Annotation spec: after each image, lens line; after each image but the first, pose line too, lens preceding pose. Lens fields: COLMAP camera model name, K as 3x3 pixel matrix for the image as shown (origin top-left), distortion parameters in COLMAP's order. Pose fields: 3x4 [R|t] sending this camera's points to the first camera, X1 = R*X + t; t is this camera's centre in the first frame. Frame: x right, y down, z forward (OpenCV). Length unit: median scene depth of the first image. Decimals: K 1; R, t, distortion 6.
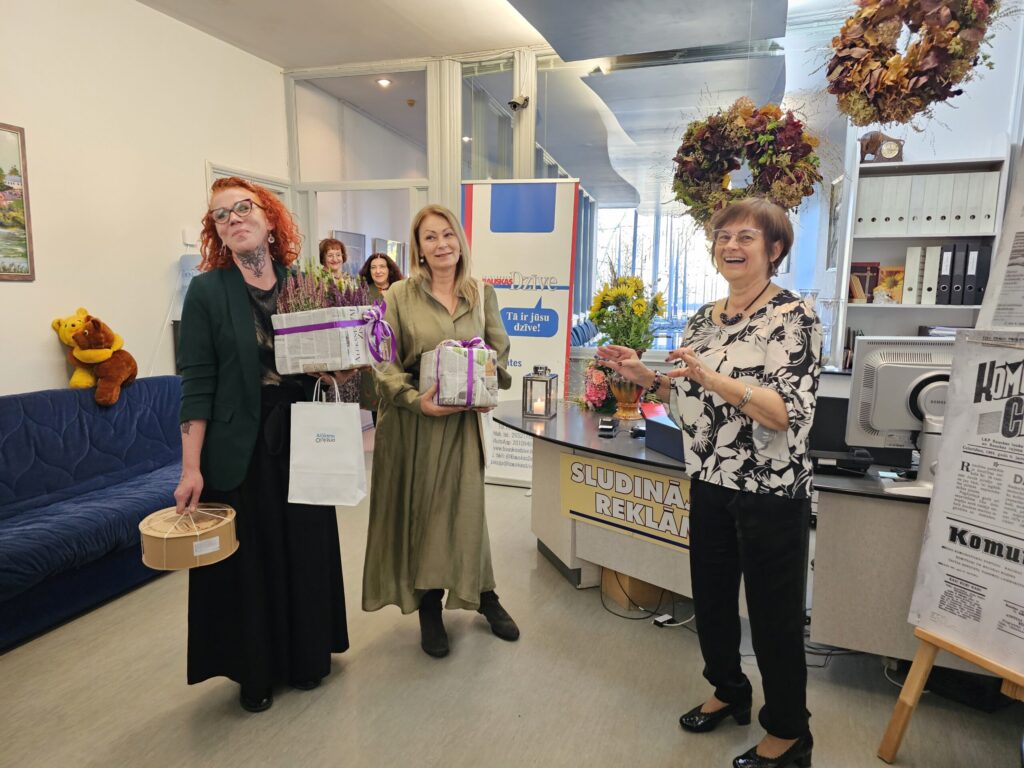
lens RADIAL K [[686.6, 0, 508.8], [0, 686.6, 389.5], [0, 0, 1]] dist [0.050556, -0.036807]
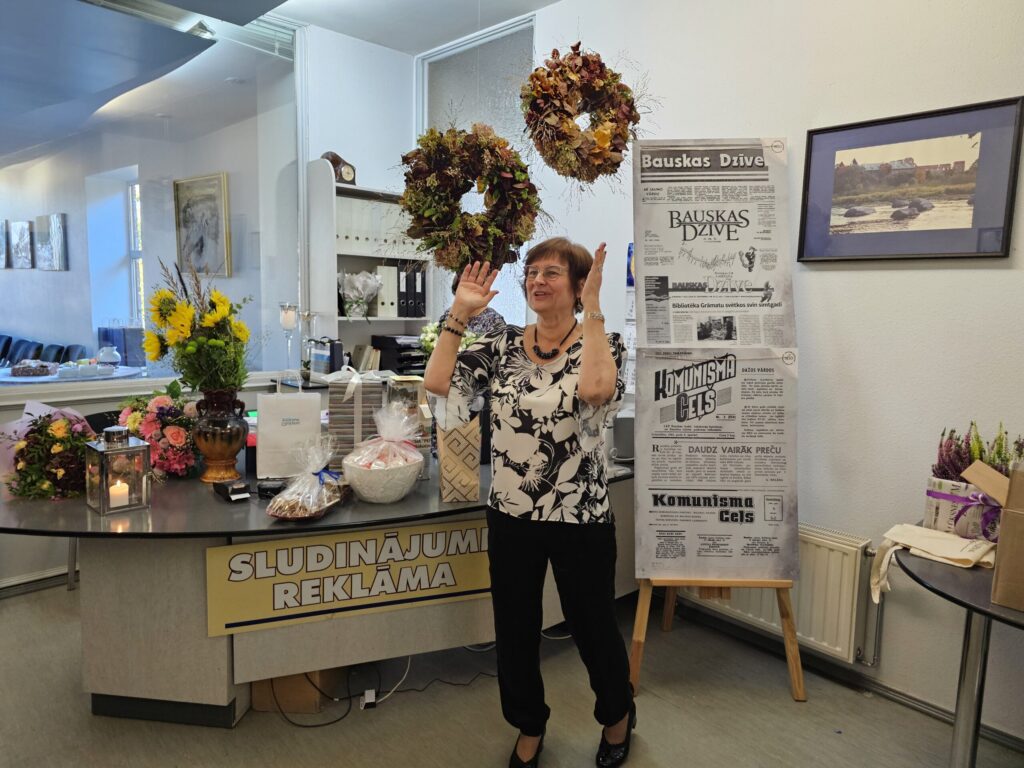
lens RADIAL K [[688.6, 0, 515.7], [0, 688.6, 373.4], [0, 0, 1]] dist [0.074367, -0.075048]
pose [[0.426631, -0.102535, 0.898595, -0.350253], [0.113674, 0.991753, 0.059195, -0.077318], [-0.897254, 0.076893, 0.434768, 0.347928]]
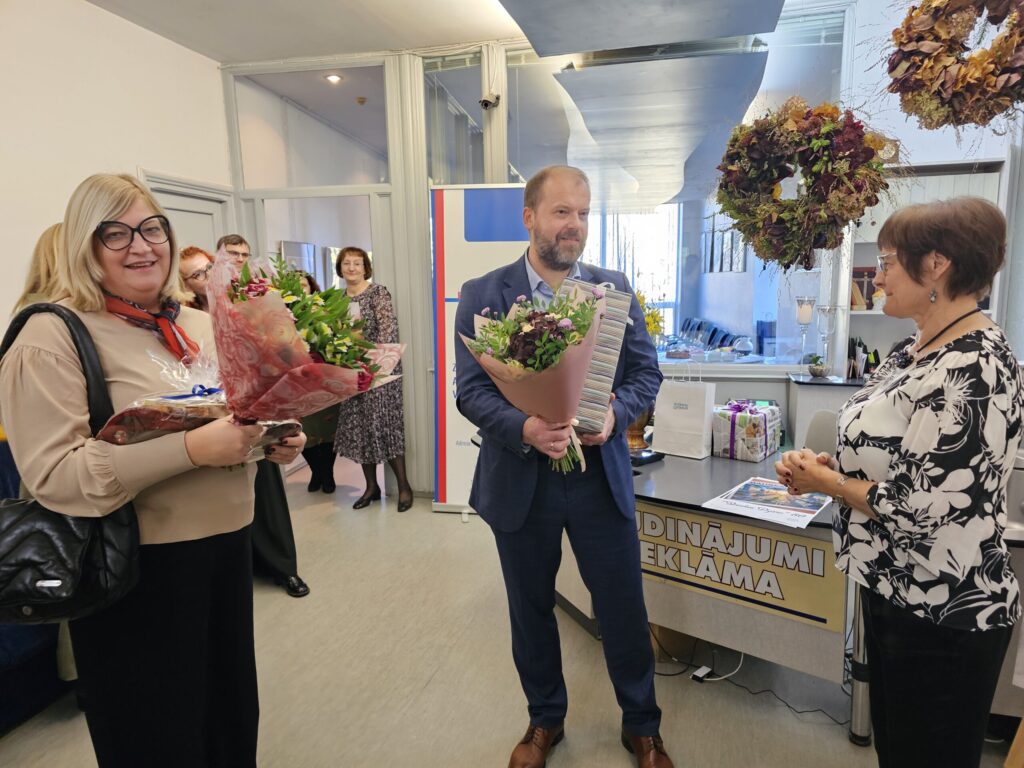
lens RADIAL K [[690.0, 0, 512.2], [0, 690.0, 388.5], [0, 0, 1]] dist [0.051493, -0.040969]
pose [[0.994459, -0.041228, 0.096708, -0.077659], [0.041148, 0.999149, 0.002818, -0.041864], [-0.096742, 0.001177, 0.995309, 0.094281]]
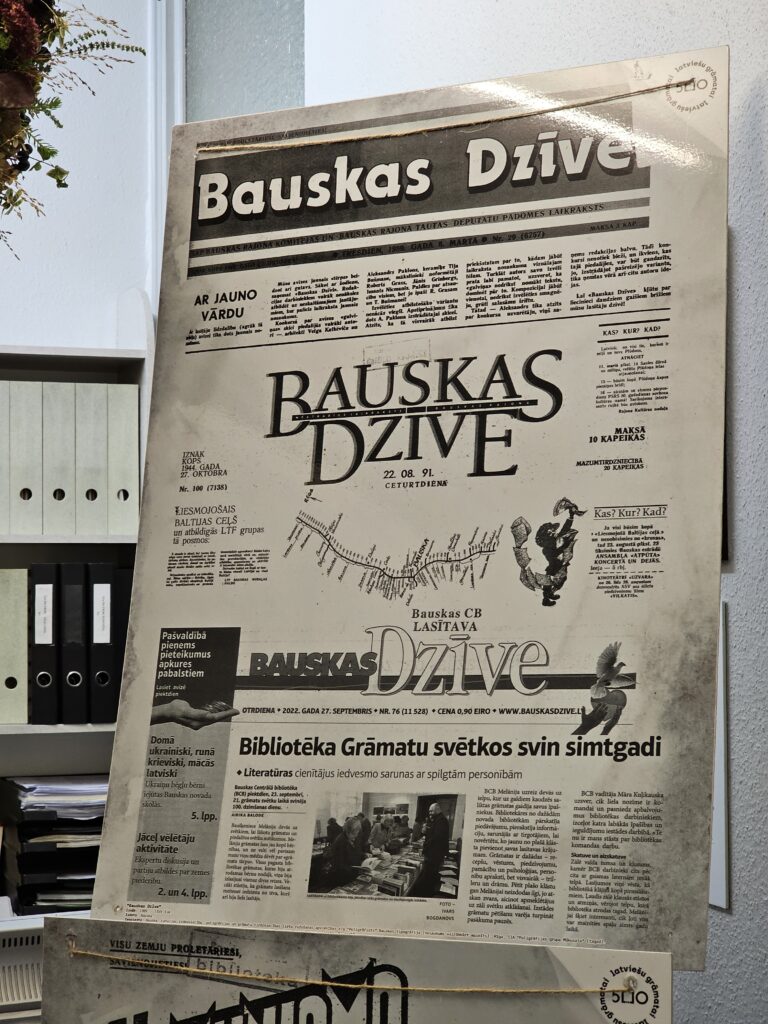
lens RADIAL K [[1965.2, 0, 381.6], [0, 1965.2, 525.9], [0, 0, 1]] dist [-0.222294, 2.037204]
pose [[0.761228, 0.004492, 0.648469, 0.085788], [0.105698, 0.985744, -0.130905, -0.071957], [-0.639813, 0.168190, 0.749901, 0.088541]]
